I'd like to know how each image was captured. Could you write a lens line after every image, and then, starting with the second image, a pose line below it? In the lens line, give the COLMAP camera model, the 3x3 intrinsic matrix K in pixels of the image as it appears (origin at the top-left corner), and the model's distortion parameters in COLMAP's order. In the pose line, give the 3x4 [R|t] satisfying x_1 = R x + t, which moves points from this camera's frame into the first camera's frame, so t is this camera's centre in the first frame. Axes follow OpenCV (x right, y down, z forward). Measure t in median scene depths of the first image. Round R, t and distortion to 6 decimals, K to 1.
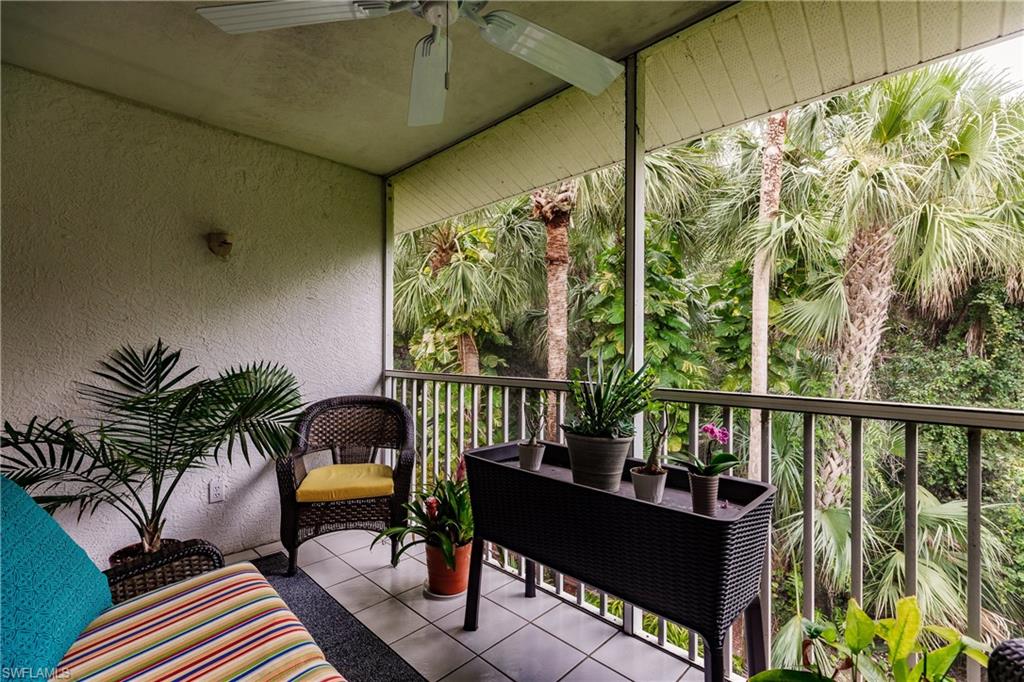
lens RADIAL K [[458.1, 0, 512.3], [0, 458.1, 345.1], [0, 0, 1]] dist [0.007773, 0.000030]
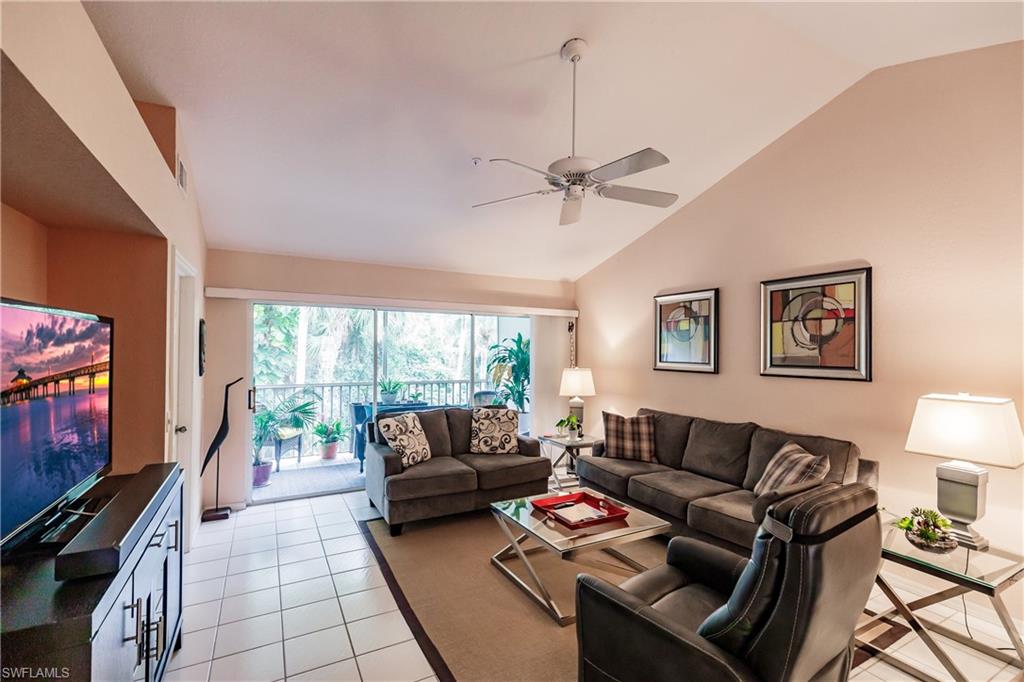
lens RADIAL K [[477.3, 0, 513.3], [0, 477.3, 347.6], [0, 0, 1]] dist [-0.014989, 0.000805]
pose [[0.302596, 0.001804, 0.953117, -1.049239], [-0.015798, 0.999870, 0.003123, -0.075078], [-0.952988, -0.016002, 0.302585, -0.390956]]
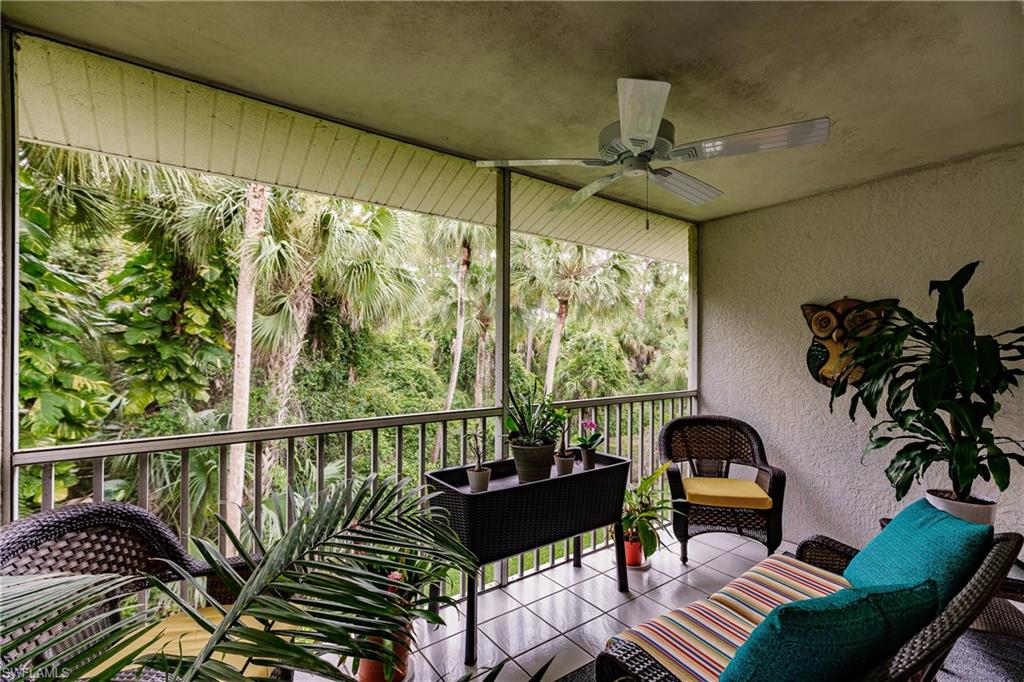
lens RADIAL K [[458.1, 0, 512.3], [0, 458.1, 345.1], [0, 0, 1]] dist [0.007773, 0.000030]
pose [[0.158046, 0.002110, 0.987430, -0.386076], [-0.010242, 0.999947, -0.000497, -0.033824], [-0.987379, -0.010035, 0.158059, 0.264900]]
